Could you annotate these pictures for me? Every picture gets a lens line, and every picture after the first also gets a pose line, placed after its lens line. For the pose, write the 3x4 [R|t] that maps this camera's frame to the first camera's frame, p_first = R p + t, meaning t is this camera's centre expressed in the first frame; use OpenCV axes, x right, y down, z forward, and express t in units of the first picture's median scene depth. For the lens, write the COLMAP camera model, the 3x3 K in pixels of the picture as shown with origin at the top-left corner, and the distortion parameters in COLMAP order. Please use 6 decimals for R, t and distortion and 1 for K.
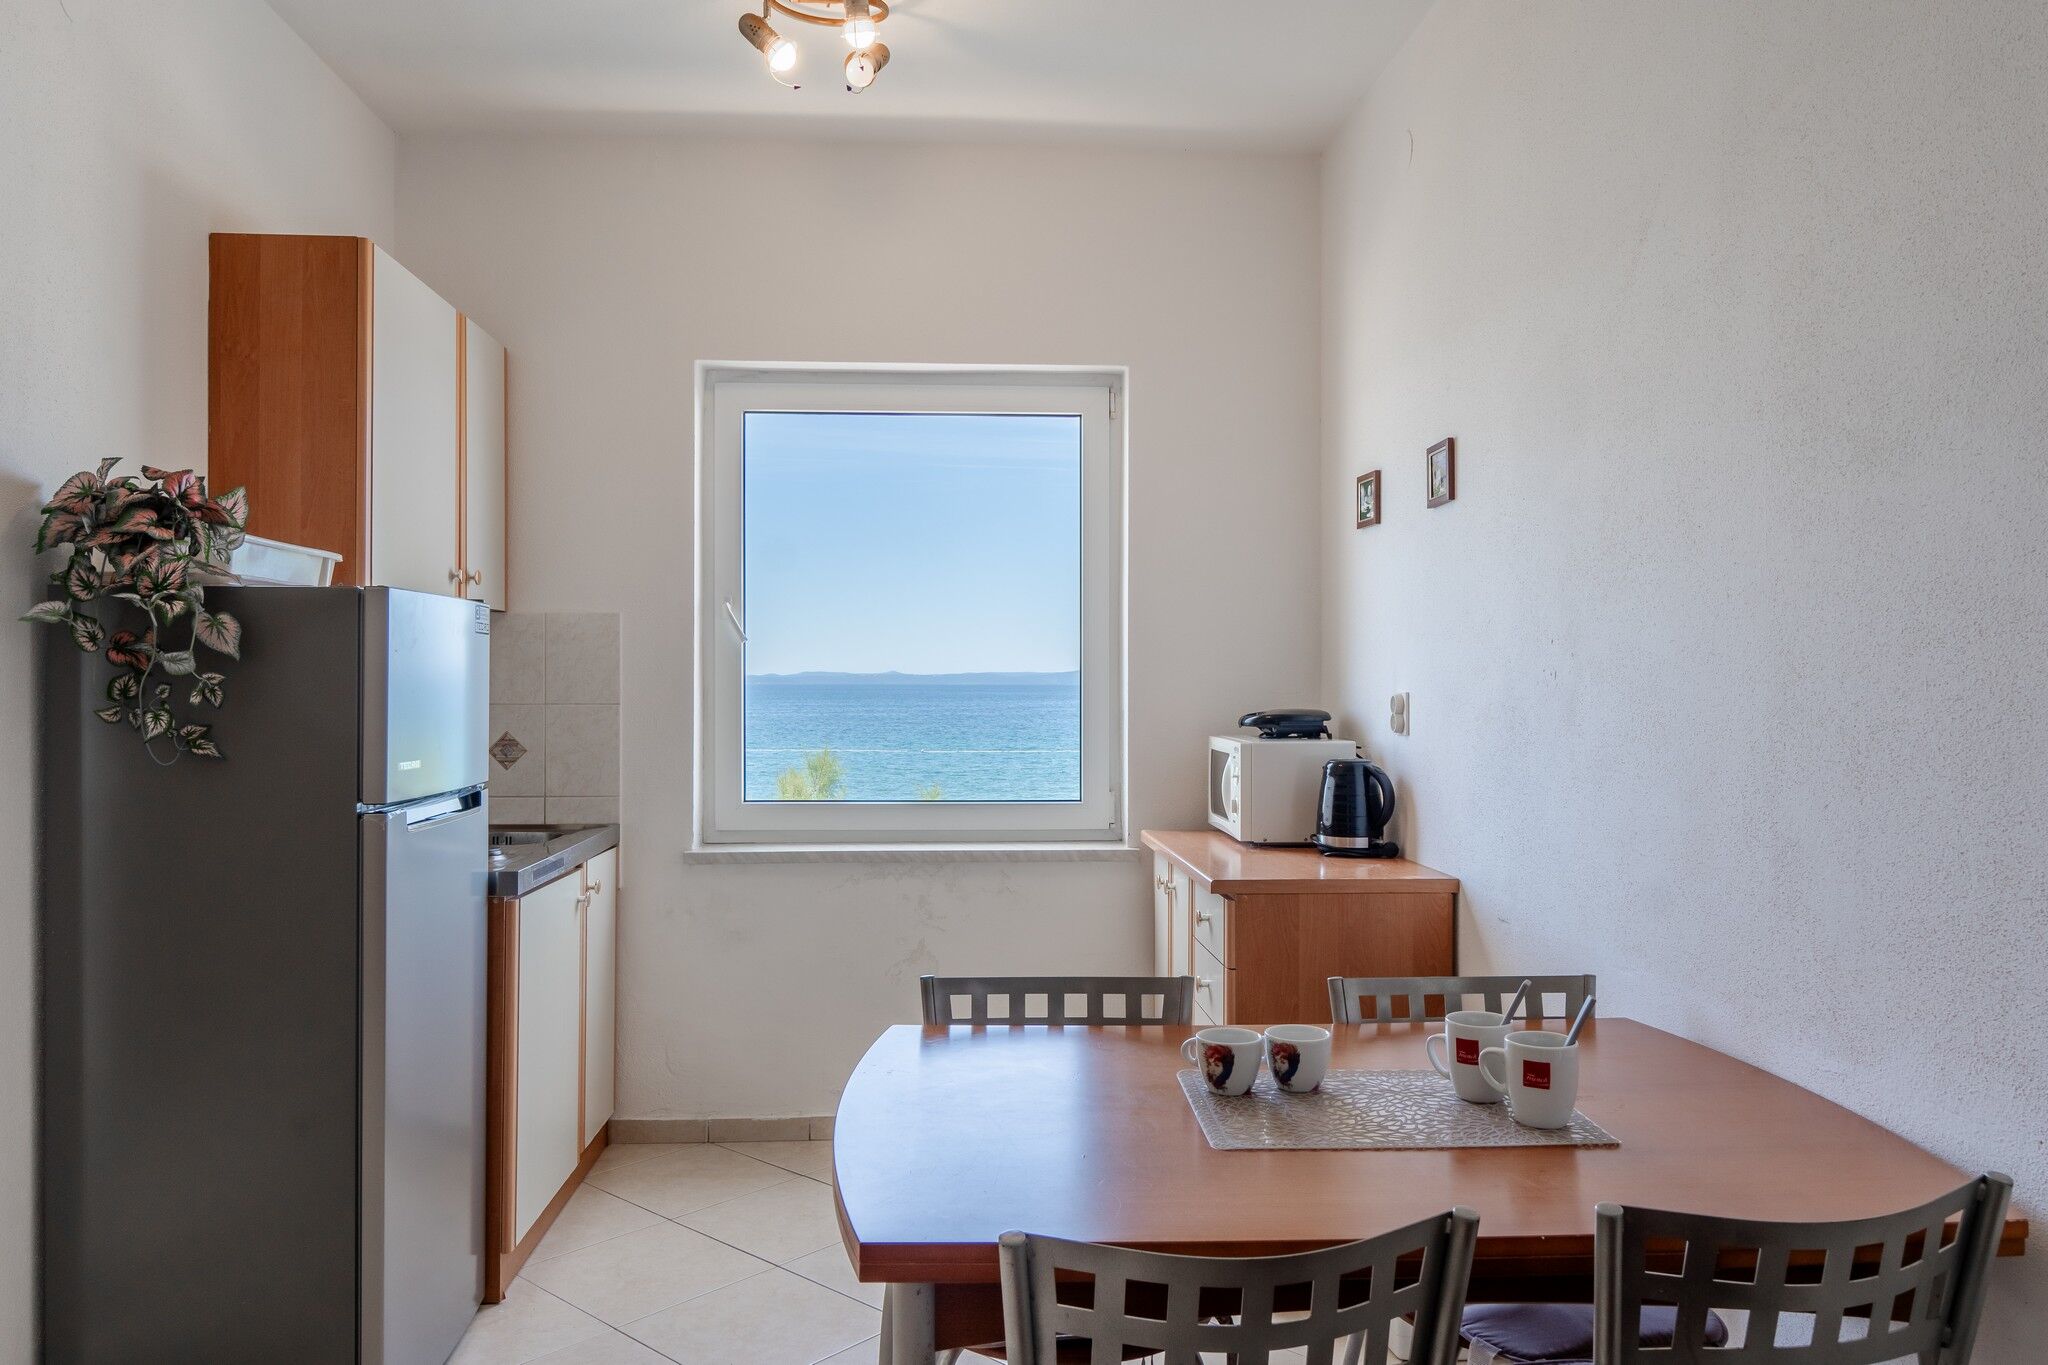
lens RADIAL K [[1413.8, 0, 1024.0], [0, 1413.8, 682.5], [0, 0, 1]] dist [0.001669, -0.011001]
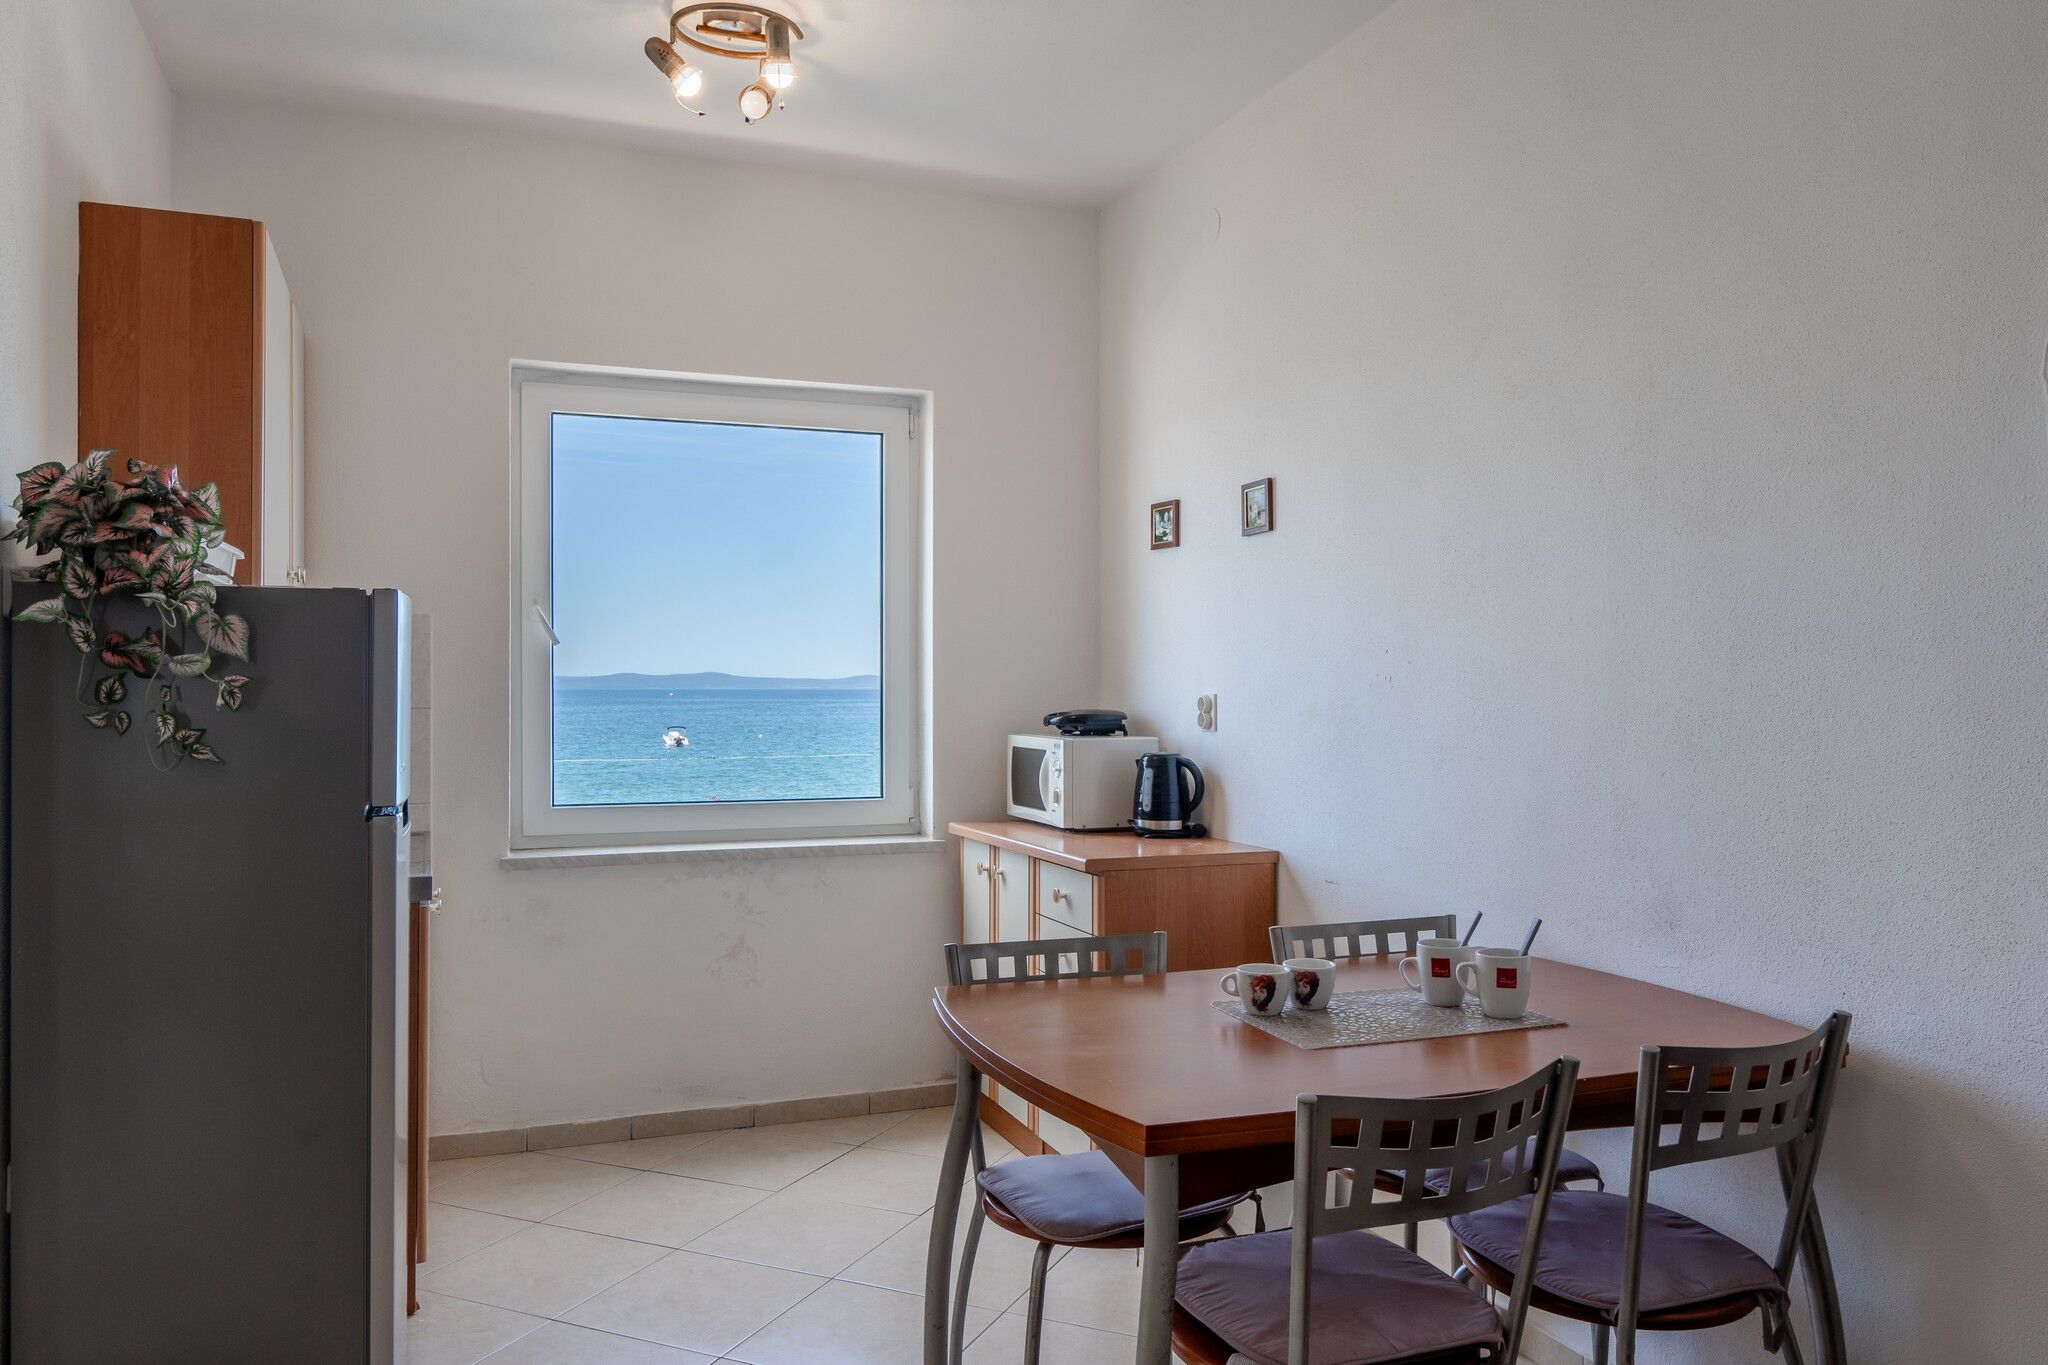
lens RADIAL K [[1446.1, 0, 1013.6], [0, 1446.1, 685.9], [0, 0, 1]] dist [-0.003125, -0.001263]
pose [[0.952866, -0.000679, 0.303391, -0.226691], [0.000898, 0.999999, -0.000582, 0.001026], [-0.303390, 0.000827, 0.952866, -0.072430]]
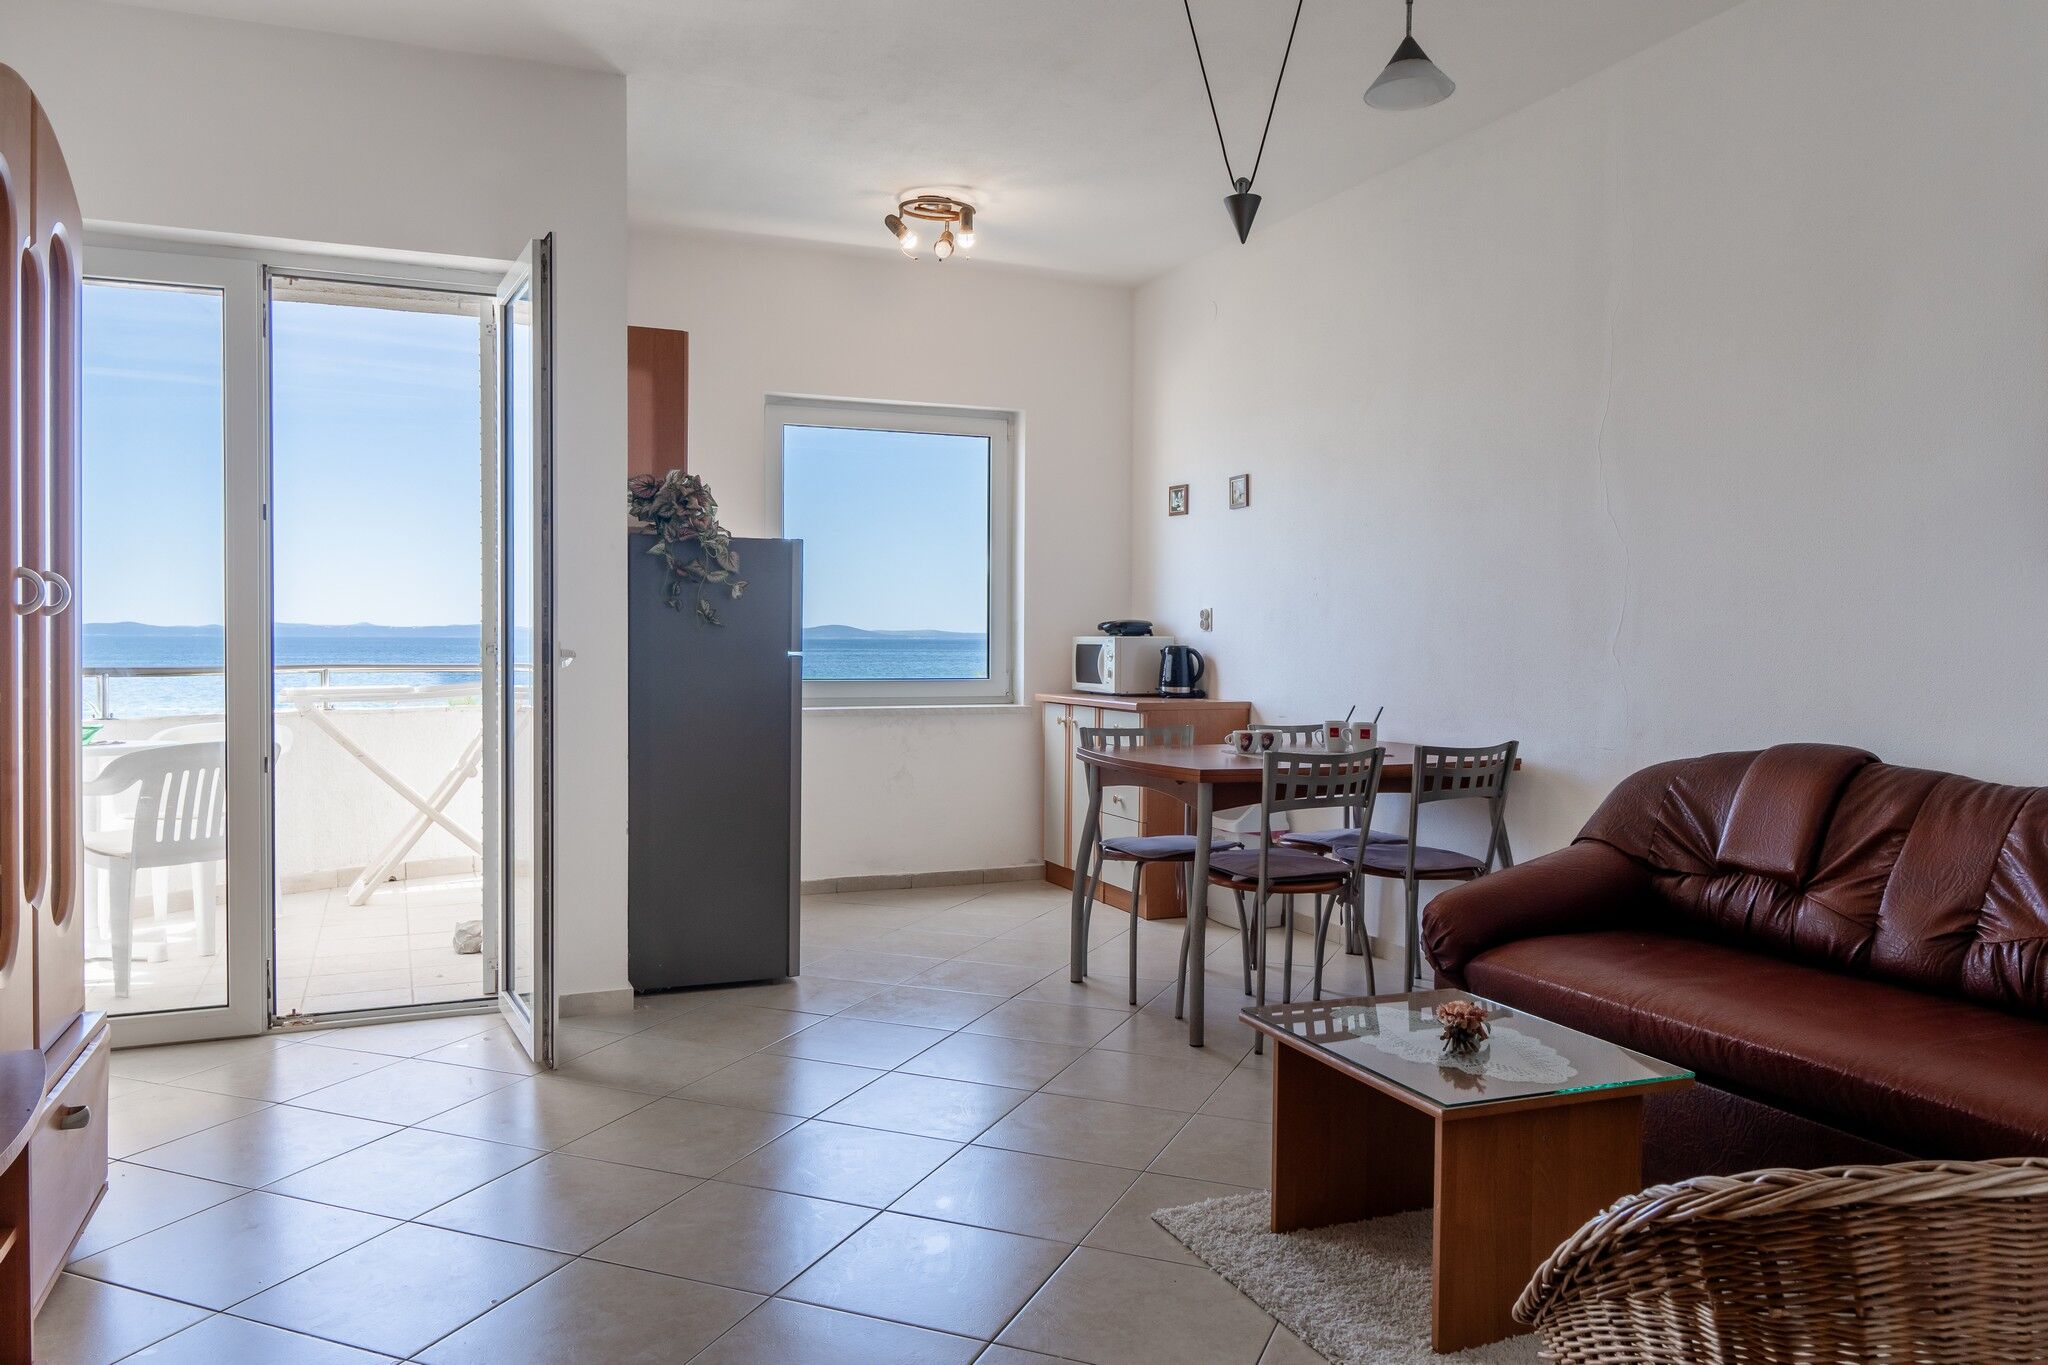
lens RADIAL K [[1431.8, 0, 1019.0], [0, 1431.8, 670.9], [0, 0, 1]] dist [-0.001346, -0.001996]
pose [[0.943835, -0.004159, 0.330390, -0.539905], [-0.003715, 0.999724, 0.023198, 0.043516], [-0.330396, -0.023122, 0.943559, -0.632005]]
